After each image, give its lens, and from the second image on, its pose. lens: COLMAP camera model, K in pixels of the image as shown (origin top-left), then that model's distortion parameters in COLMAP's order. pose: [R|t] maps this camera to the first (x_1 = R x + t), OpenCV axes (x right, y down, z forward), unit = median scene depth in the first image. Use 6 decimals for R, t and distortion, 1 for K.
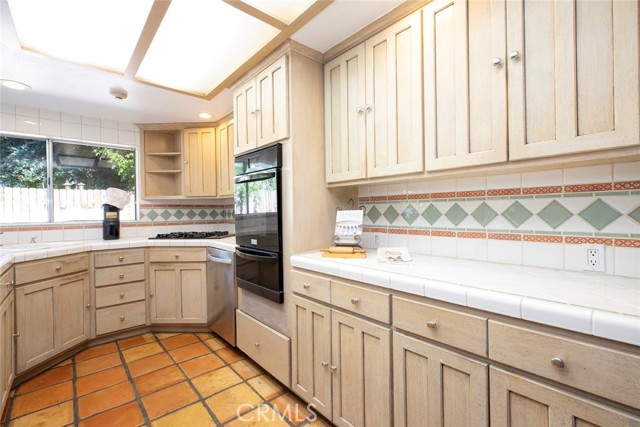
lens RADIAL K [[291.1, 0, 325.9], [0, 291.1, 211.9], [0, 0, 1]] dist [0.004309, -0.000860]
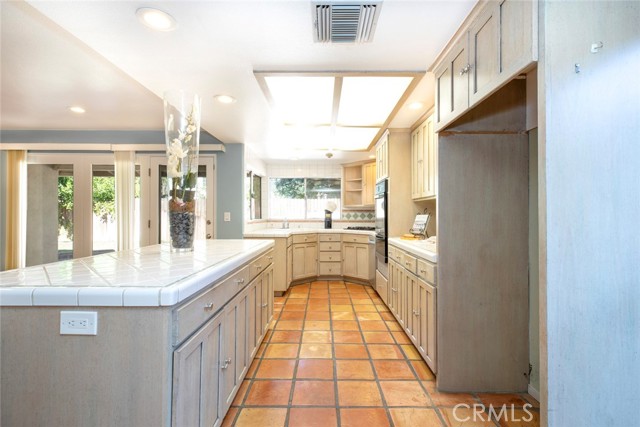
lens RADIAL K [[291.1, 0, 321.4], [0, 291.1, 213.2], [0, 0, 1]] dist [0.004309, -0.000860]
pose [[0.740503, 0.009316, -0.671988, 0.548804], [-0.011751, 0.999931, 0.000913, -0.006791], [0.671950, 0.007221, 0.740562, -0.469073]]
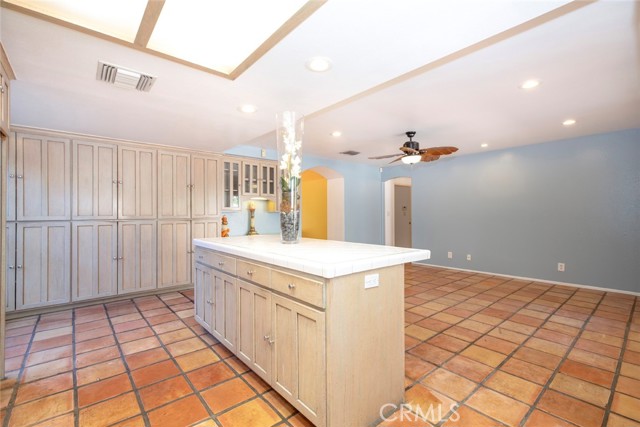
lens RADIAL K [[291.1, 0, 328.0], [0, 291.1, 212.1], [0, 0, 1]] dist [0.004309, -0.000860]
pose [[-0.999831, 0.015841, 0.009316, -0.336690], [0.015758, 0.999836, -0.008916, 0.009420], [-0.009456, -0.008767, -0.999917, 0.744708]]
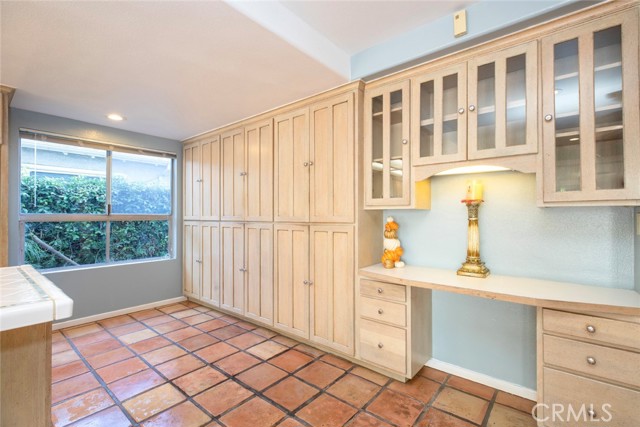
lens RADIAL K [[291.1, 0, 320.4], [0, 291.1, 212.9], [0, 0, 1]] dist [0.004309, -0.000860]
pose [[-0.152327, 0.015433, 0.988210, -0.454322], [0.002881, 0.999881, -0.015171, 0.002884], [-0.988326, 0.000536, -0.152353, -0.800346]]
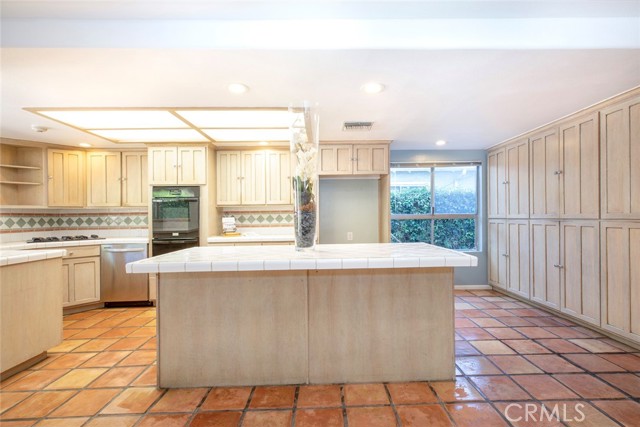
lens RADIAL K [[291.1, 0, 329.2], [0, 291.1, 218.8], [0, 0, 1]] dist [0.004309, -0.000860]
pose [[0.653332, -0.007075, 0.757039, -0.771251], [0.009624, 0.999953, 0.001040, 0.006790], [-0.757011, 0.006606, 0.653369, -0.744578]]
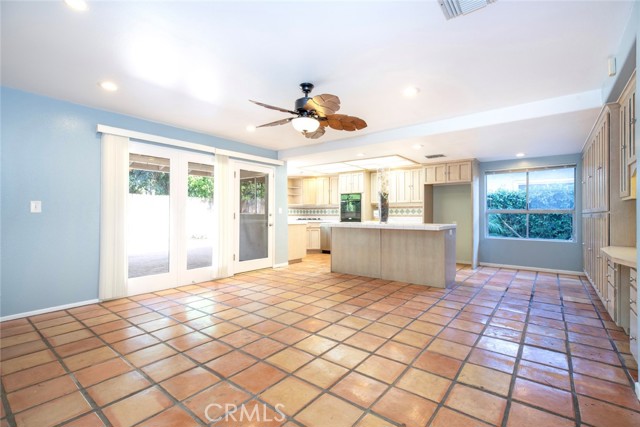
lens RADIAL K [[291.1, 0, 333.9], [0, 291.1, 211.3], [0, 0, 1]] dist [0.004309, -0.000860]
pose [[0.980841, 0.014091, 0.194302, -0.871237], [-0.011703, 0.999841, -0.013436, 0.046221], [-0.194461, 0.010905, 0.980850, -1.906603]]
